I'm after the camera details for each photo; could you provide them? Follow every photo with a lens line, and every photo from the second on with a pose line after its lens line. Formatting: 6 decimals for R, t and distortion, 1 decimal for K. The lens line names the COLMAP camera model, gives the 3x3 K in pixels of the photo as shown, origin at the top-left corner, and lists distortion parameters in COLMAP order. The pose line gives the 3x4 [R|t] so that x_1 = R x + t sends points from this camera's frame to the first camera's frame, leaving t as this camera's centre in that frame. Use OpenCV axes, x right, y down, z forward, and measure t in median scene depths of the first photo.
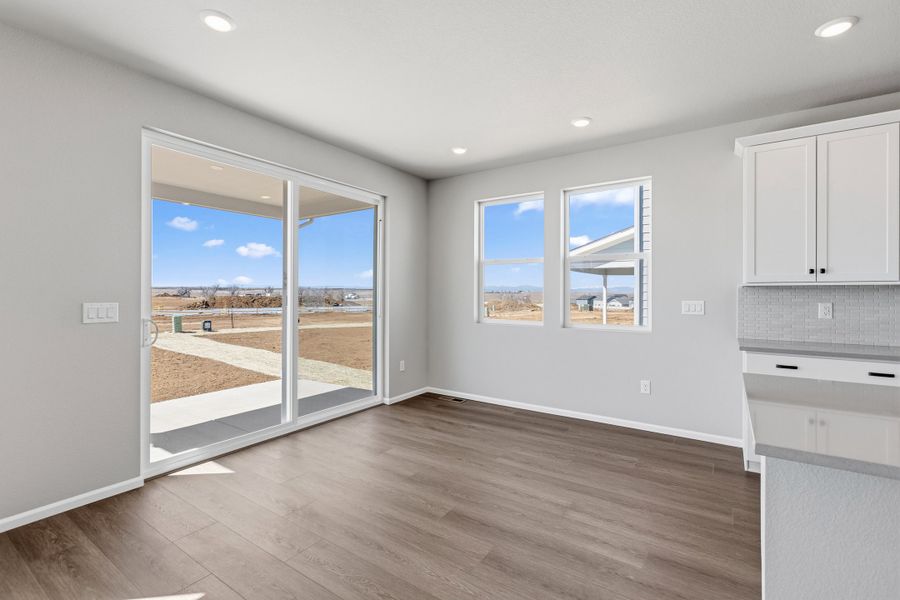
lens RADIAL K [[423.9, 0, 450.6], [0, 423.9, 293.0], [0, 0, 1]] dist [0.000982, 0.000184]
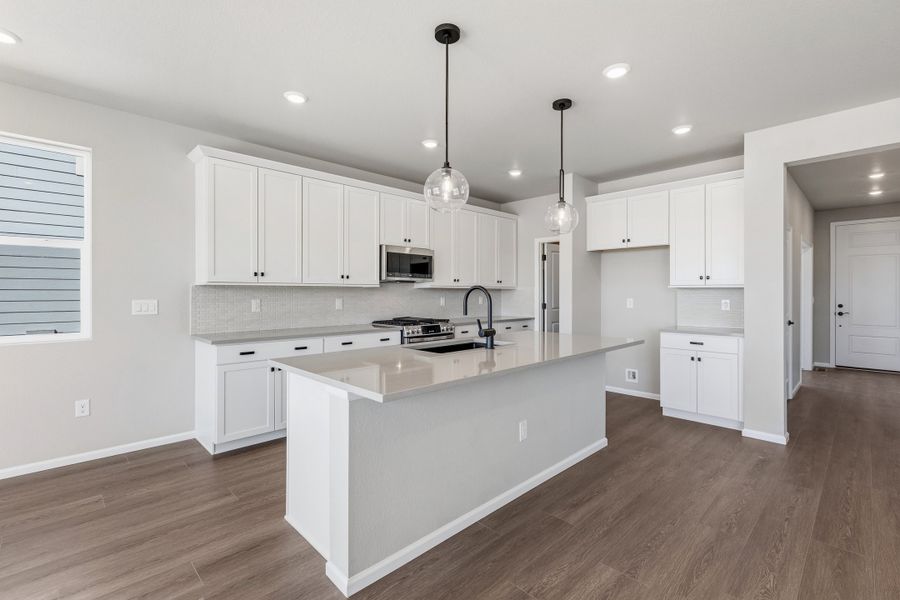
lens RADIAL K [[423.9, 0, 450.6], [0, 423.9, 293.0], [0, 0, 1]] dist [0.000982, 0.000184]
pose [[0.158150, -0.002256, 0.987413, -0.270034], [0.000807, 0.999997, 0.002156, 0.001969], [-0.987415, 0.000456, 0.158151, 0.218578]]
